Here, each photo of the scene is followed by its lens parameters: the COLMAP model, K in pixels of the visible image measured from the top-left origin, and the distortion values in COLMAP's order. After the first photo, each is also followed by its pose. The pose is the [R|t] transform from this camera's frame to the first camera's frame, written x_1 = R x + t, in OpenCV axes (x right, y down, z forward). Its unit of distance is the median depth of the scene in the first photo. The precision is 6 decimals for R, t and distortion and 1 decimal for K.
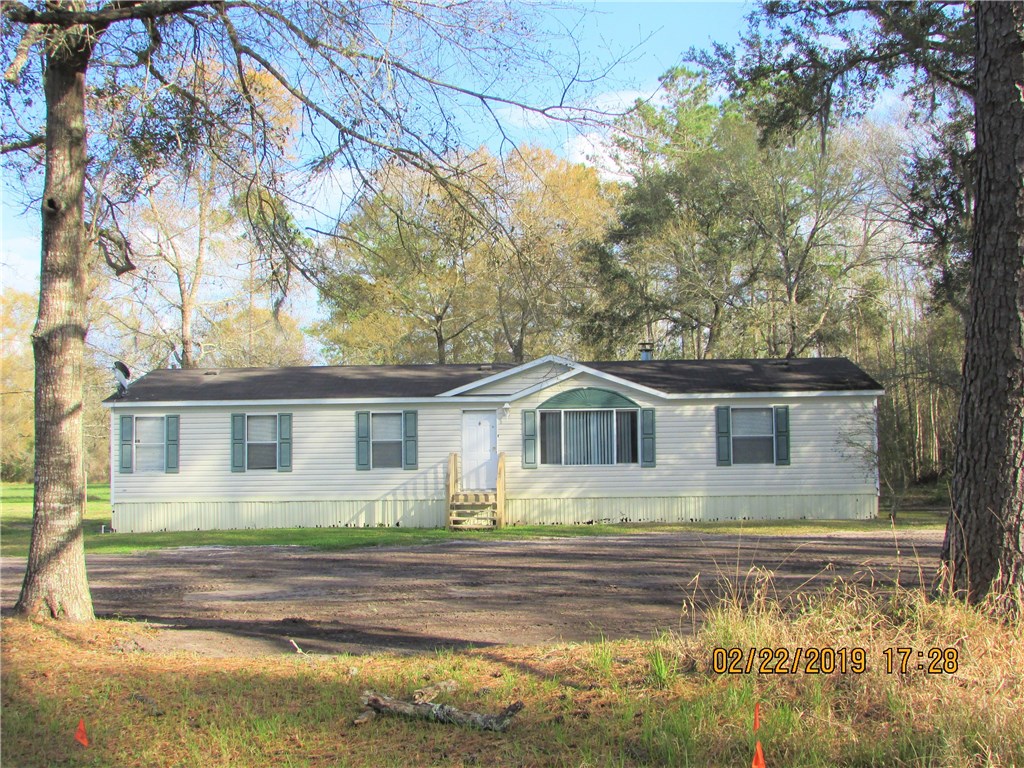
lens RADIAL K [[1351.4, 0, 512.8], [0, 1351.4, 374.5], [0, 0, 1]] dist [-0.064770, 0.000000]
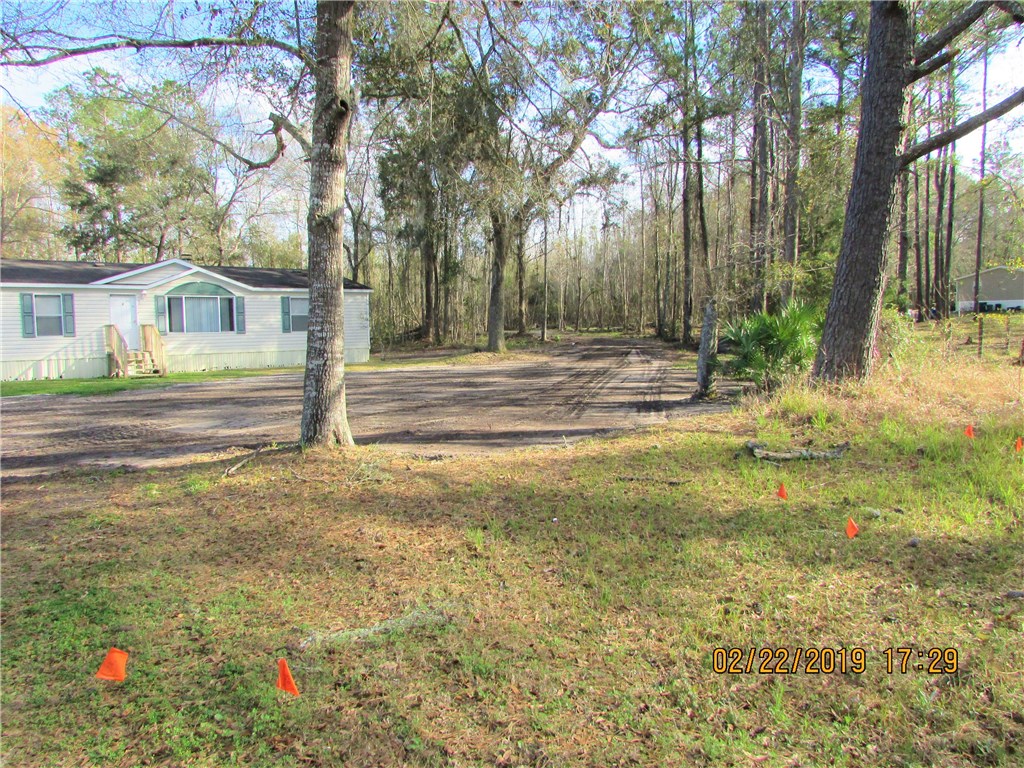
lens RADIAL K [[742.1, 0, 514.0], [0, 742.1, 384.2], [0, 0, 1]] dist [-0.013281, 0.005168]
pose [[0.736451, -0.053156, 0.674399, -0.260809], [-0.036110, 0.992398, 0.117654, 0.013941], [-0.675526, -0.110999, 0.728933, 0.145411]]
